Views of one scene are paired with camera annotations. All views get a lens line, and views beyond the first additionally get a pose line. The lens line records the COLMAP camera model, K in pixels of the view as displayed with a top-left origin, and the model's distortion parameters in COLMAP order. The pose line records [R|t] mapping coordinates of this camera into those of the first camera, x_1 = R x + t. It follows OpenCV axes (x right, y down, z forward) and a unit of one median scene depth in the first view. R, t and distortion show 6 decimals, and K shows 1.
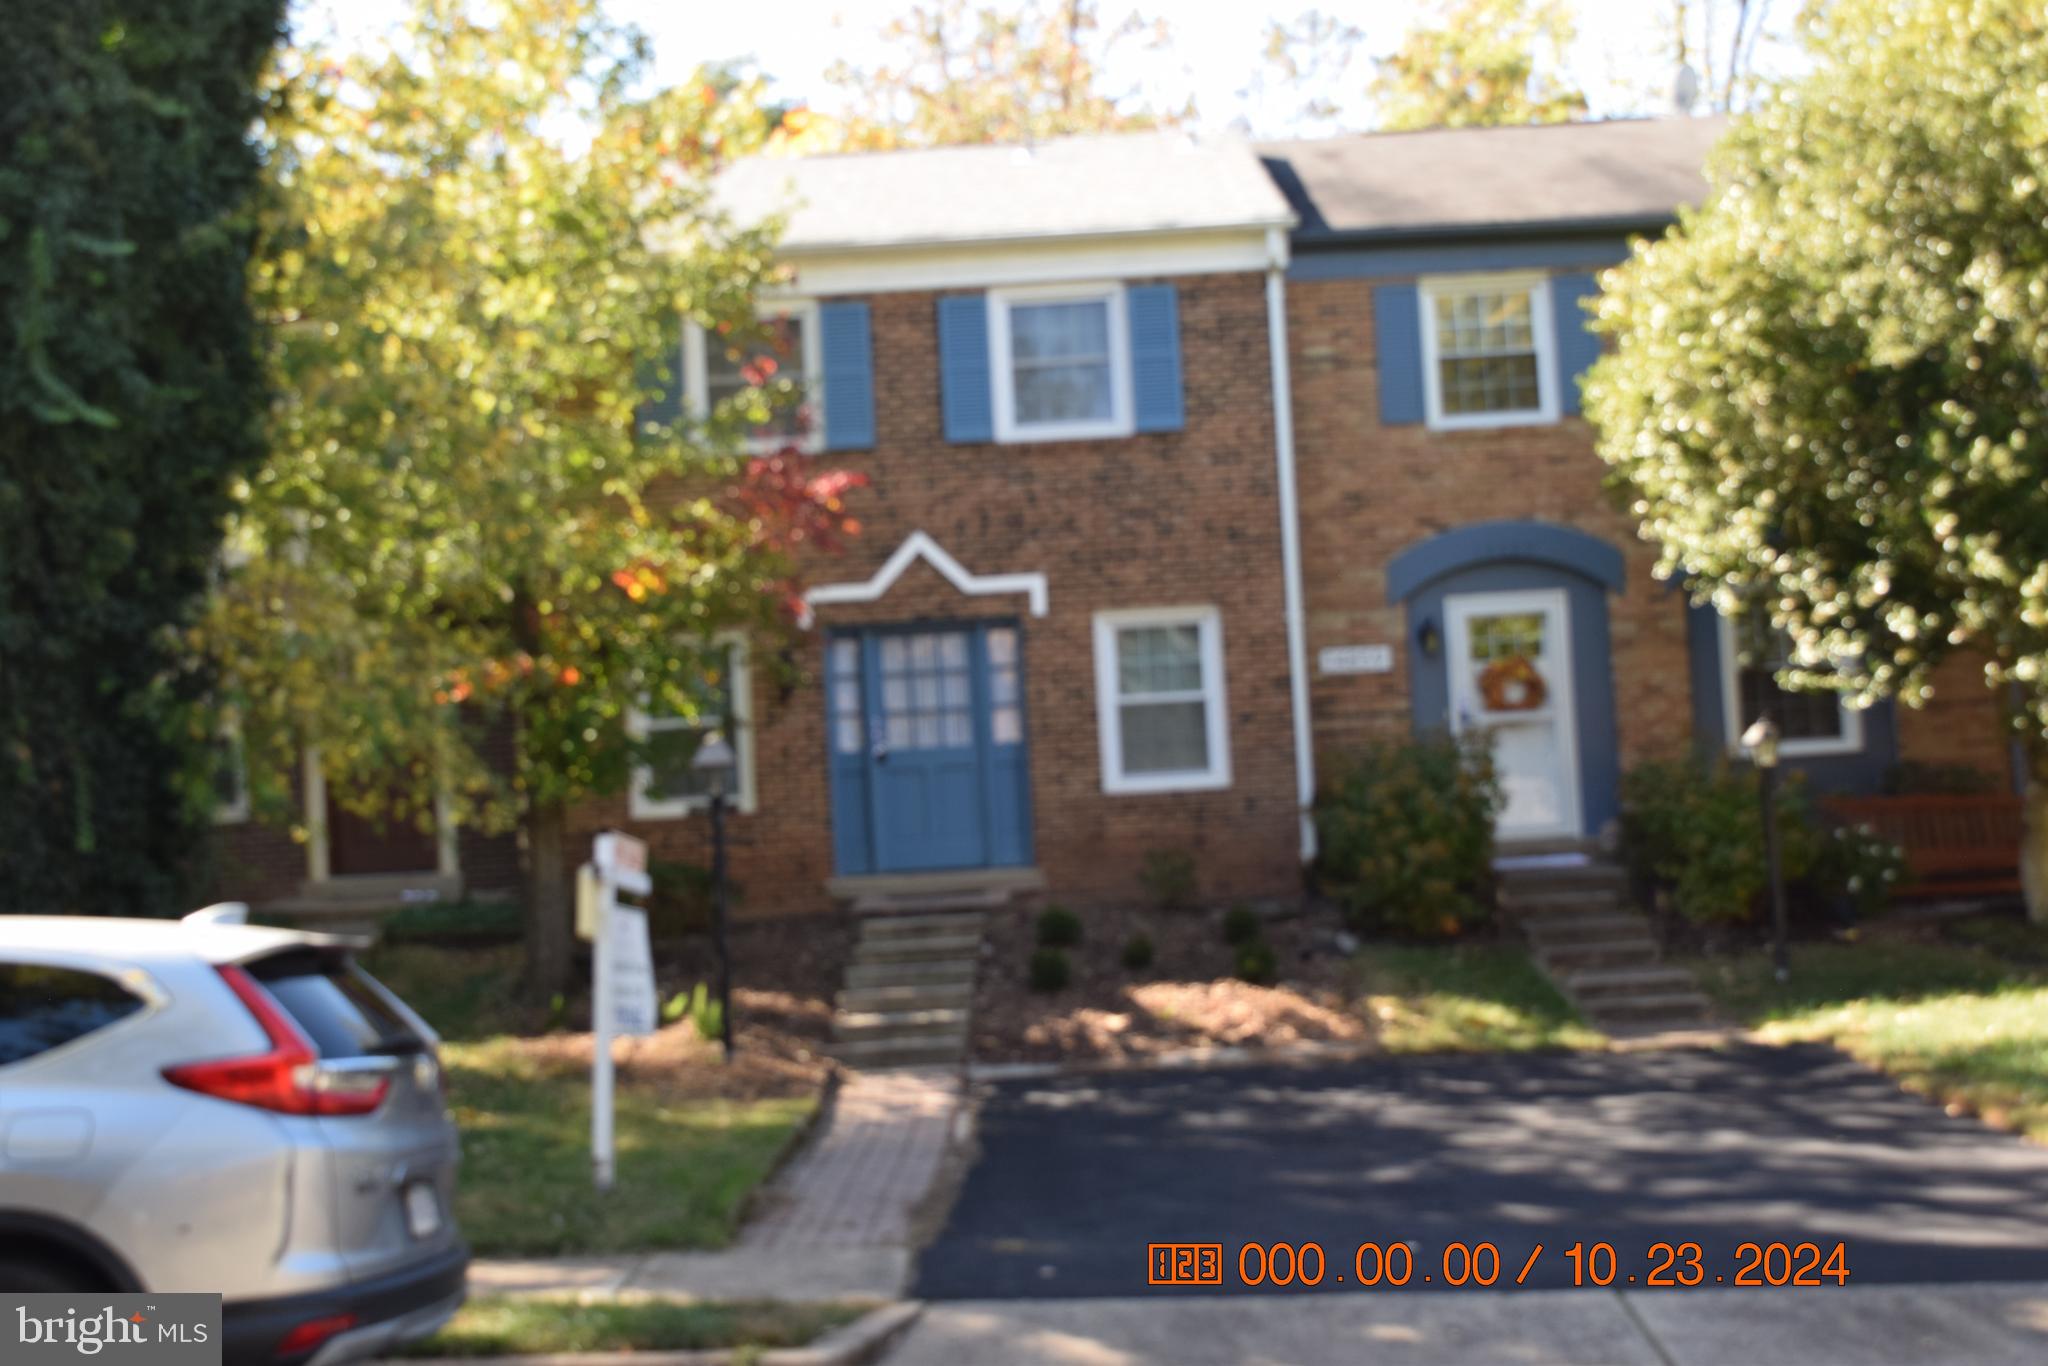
lens RADIAL K [[2661.8, 0, 1036.9], [0, 2661.8, 674.8], [0, 0, 1]] dist [-0.027235, 0.000000]
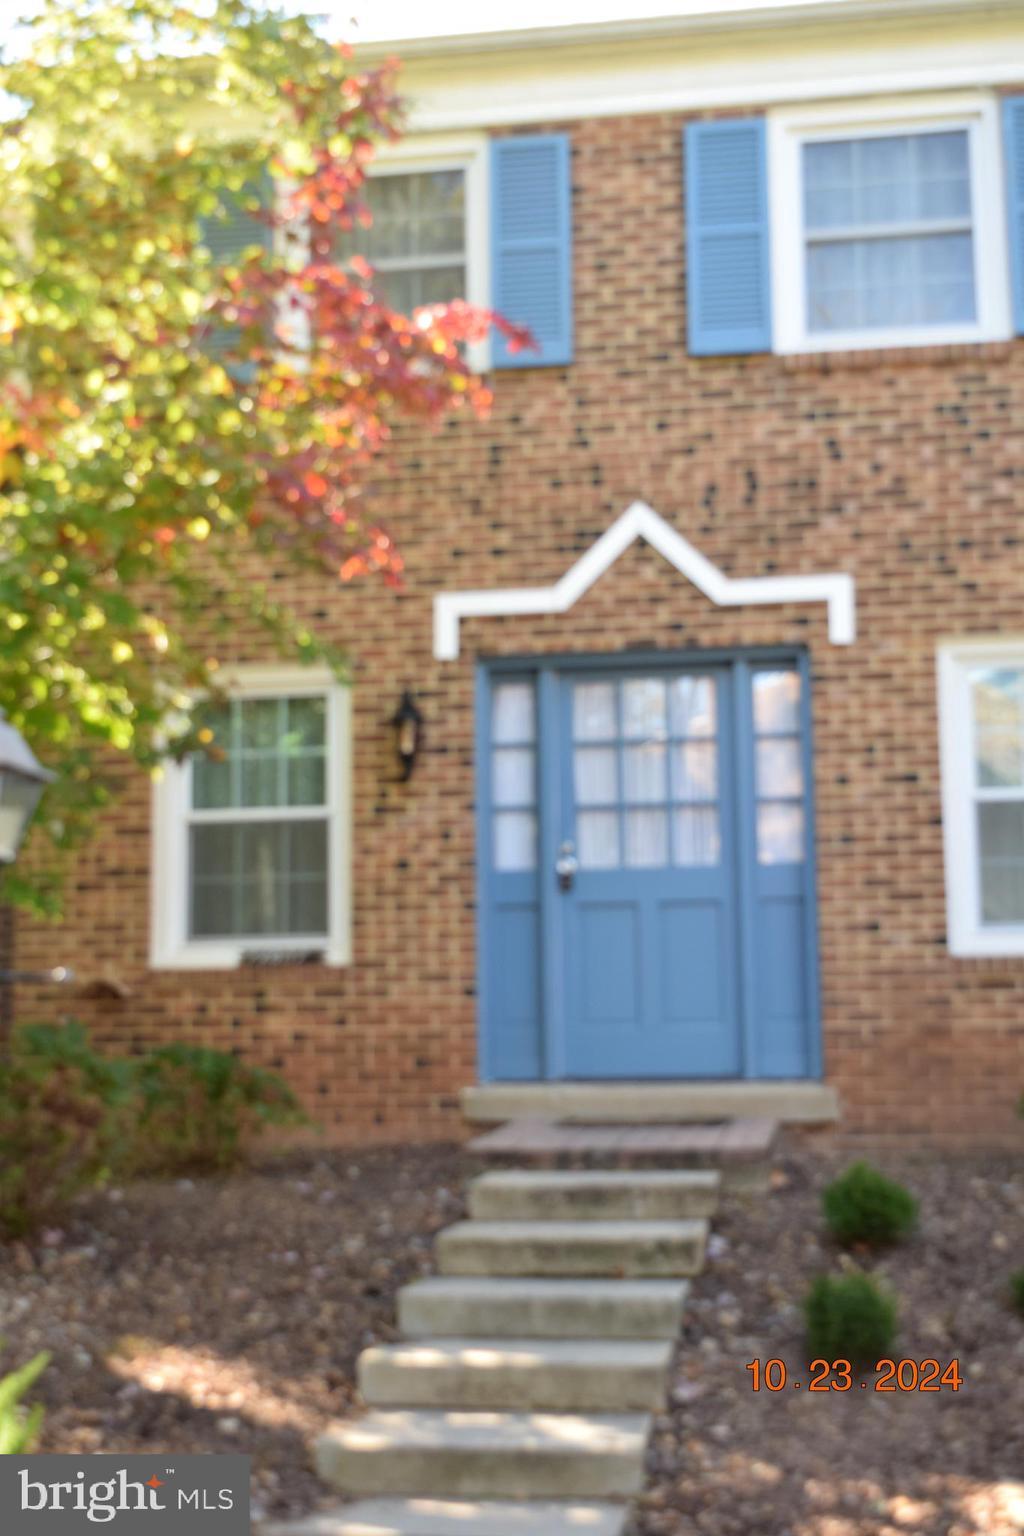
lens RADIAL K [[1996.3, 0, 518.8], [0, 1996.3, 771.9], [0, 0, 1]] dist [-0.027235, 0.000000]
pose [[0.987350, 0.024486, -0.156655, 0.000106], [-0.036254, 0.996694, -0.072711, 0.039523], [0.154357, 0.077470, 0.984973, 0.562990]]
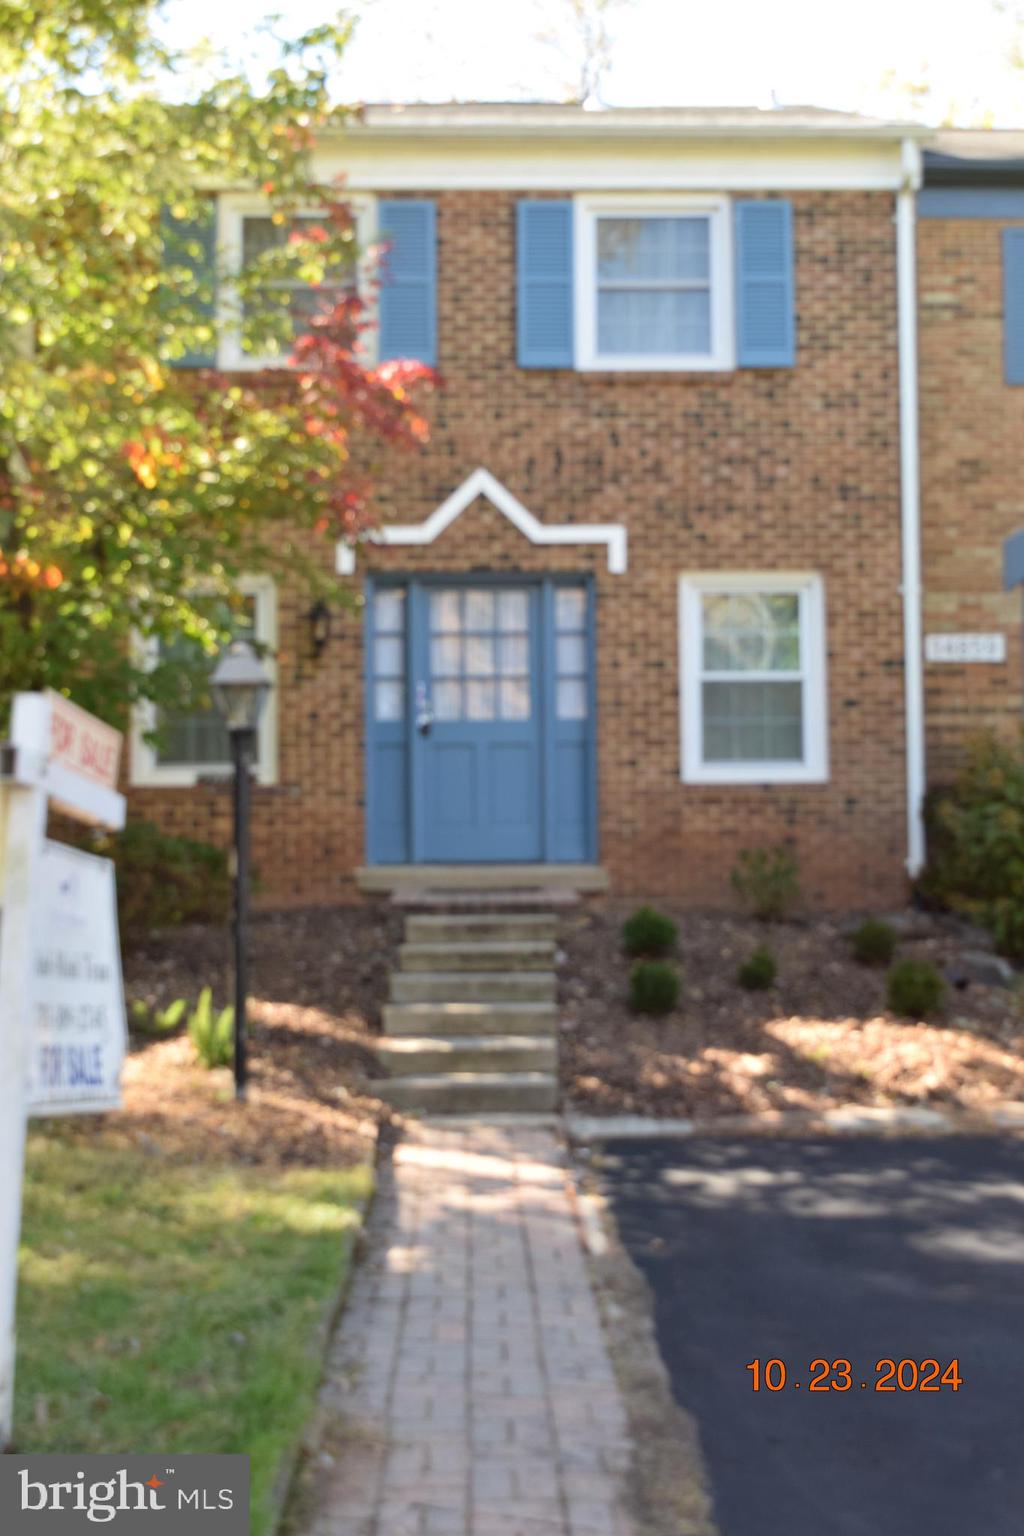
lens RADIAL K [[1996.3, 0, 516.7], [0, 1996.3, 775.5], [0, 0, 1]] dist [-0.027235, 0.000000]
pose [[0.998371, 0.049014, 0.029193, -0.047173], [-0.049422, 0.998688, 0.013422, 0.036103], [-0.028497, -0.014843, 0.999484, 0.353857]]
